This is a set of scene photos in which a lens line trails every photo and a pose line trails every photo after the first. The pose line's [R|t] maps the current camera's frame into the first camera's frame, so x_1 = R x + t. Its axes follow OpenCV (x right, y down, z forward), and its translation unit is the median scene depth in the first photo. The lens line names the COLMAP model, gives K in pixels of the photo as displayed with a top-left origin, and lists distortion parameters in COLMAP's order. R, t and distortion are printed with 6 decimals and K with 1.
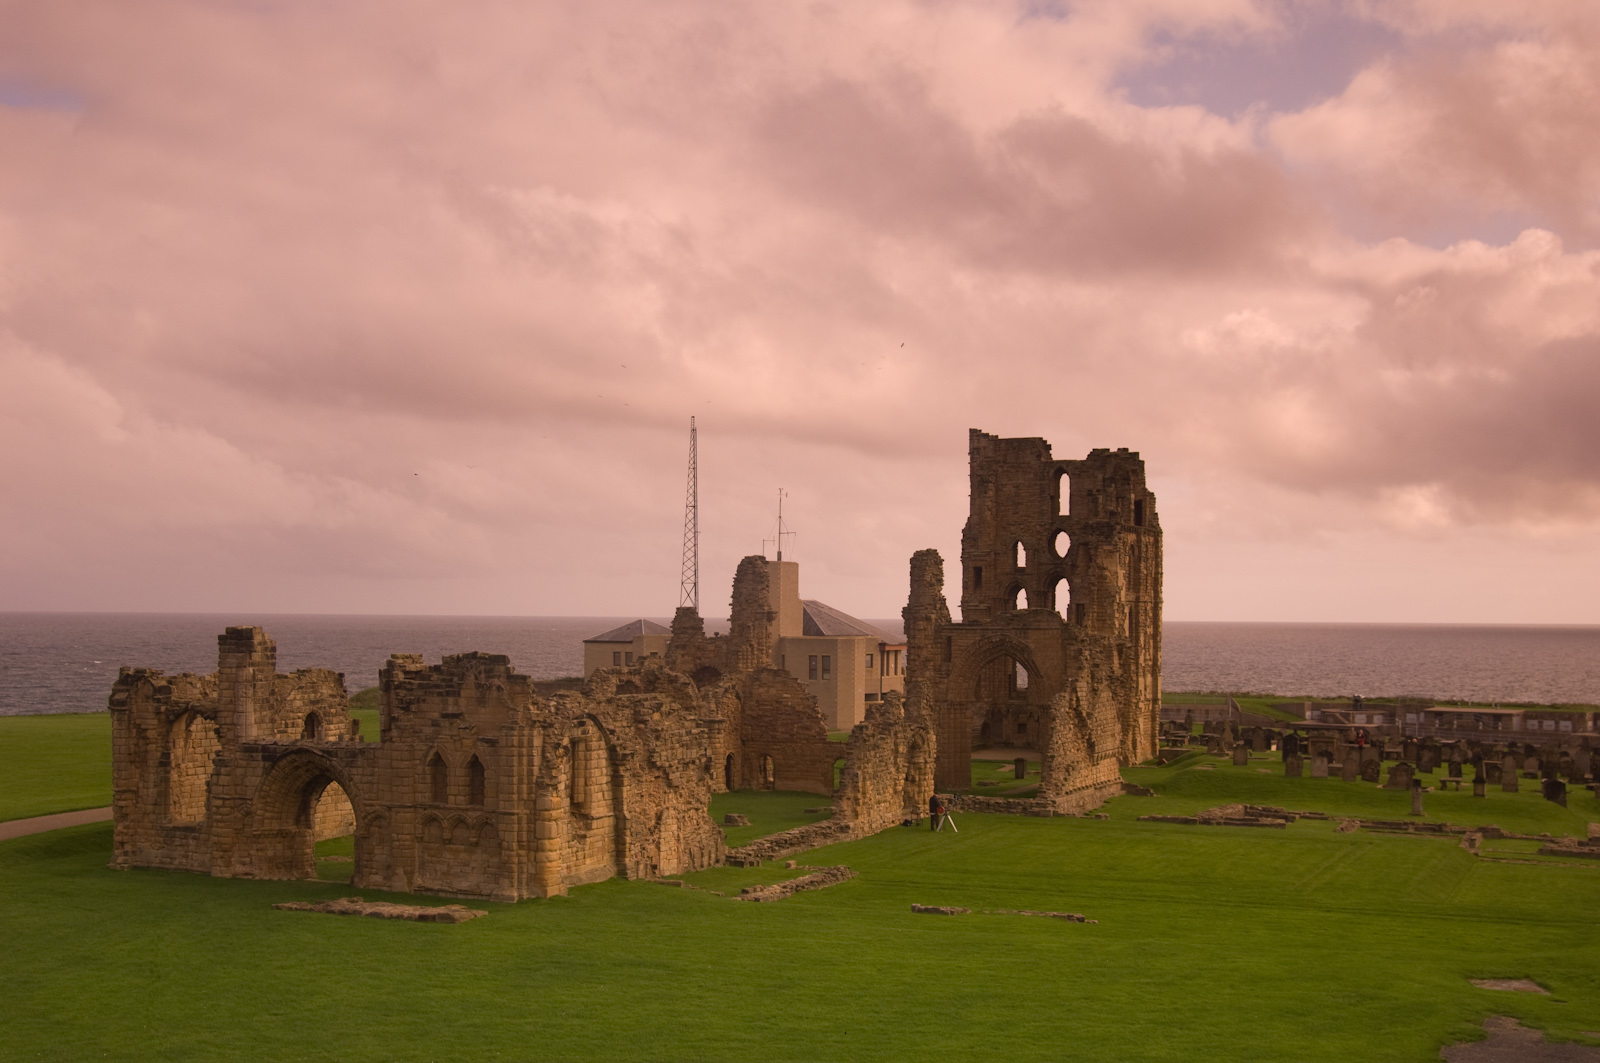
lens RADIAL K [[1998.7, 0, 797.3], [0, 1998.7, 541.6], [0, 0, 1]] dist [-0.095372, 0.000000]
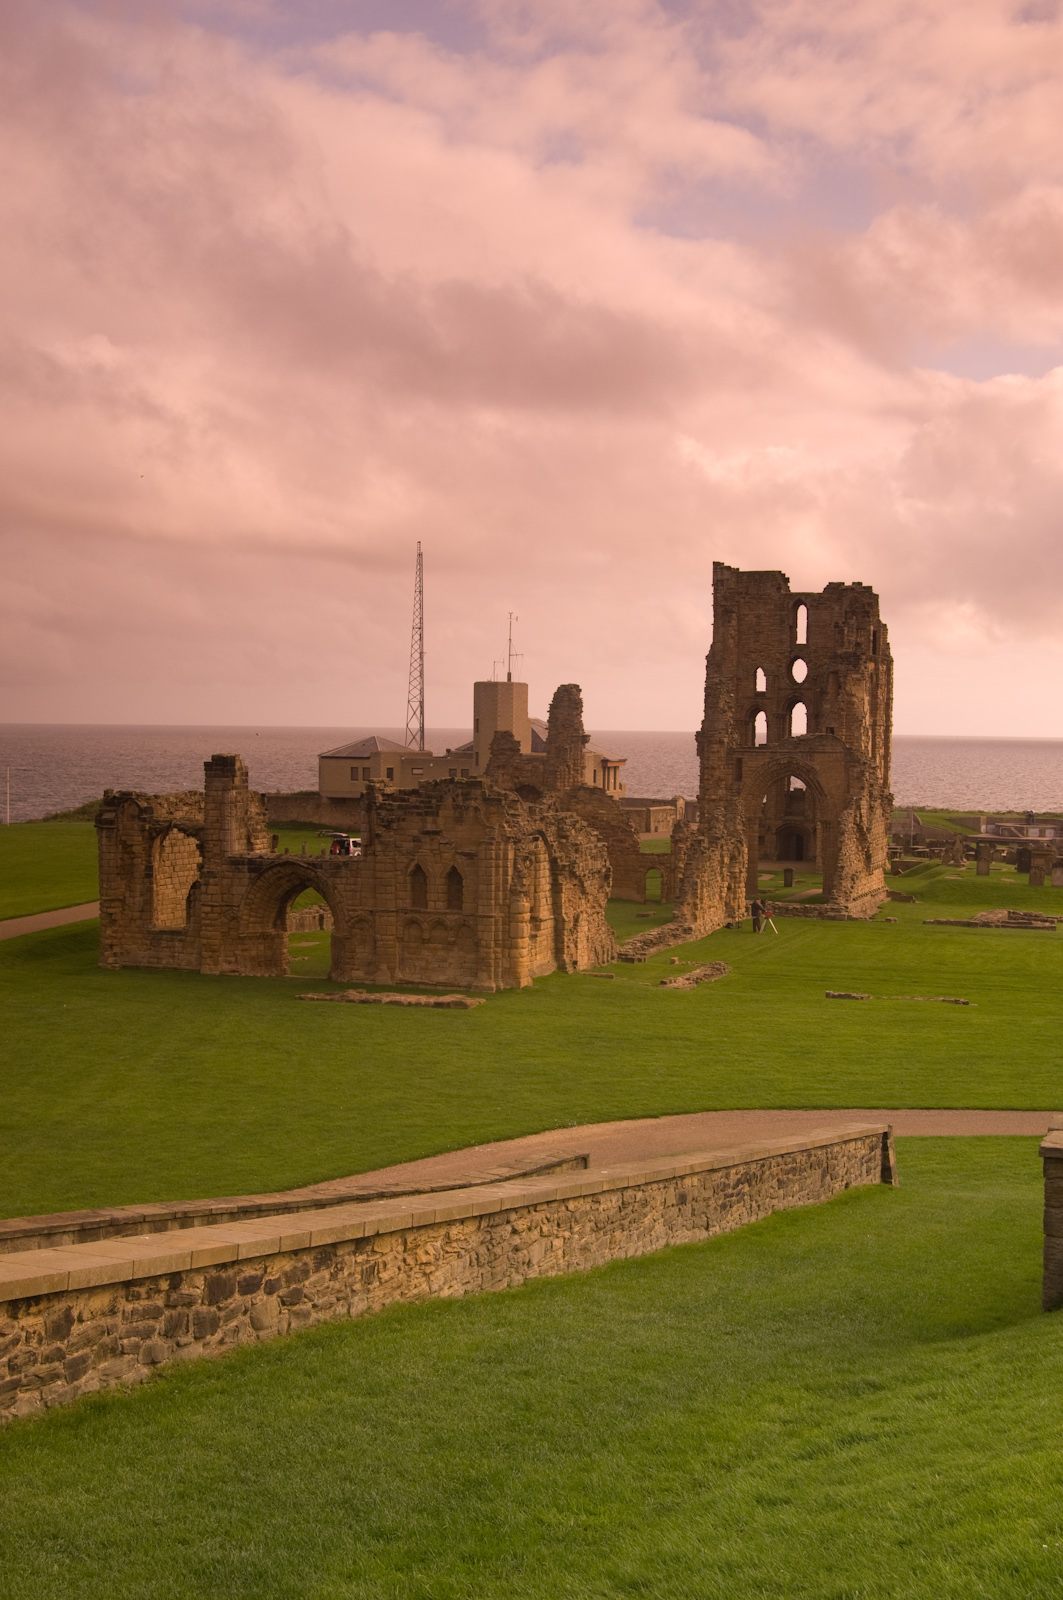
lens RADIAL K [[1998.7, 0, 557.5], [0, 1998.7, 817.3], [0, 0, 1]] dist [-0.095372, 0.000000]
pose [[0.996760, 0.001741, 0.080413, -0.171656], [-0.008400, 0.996552, 0.082550, -0.015710], [-0.079992, -0.082958, 0.993337, -0.138376]]
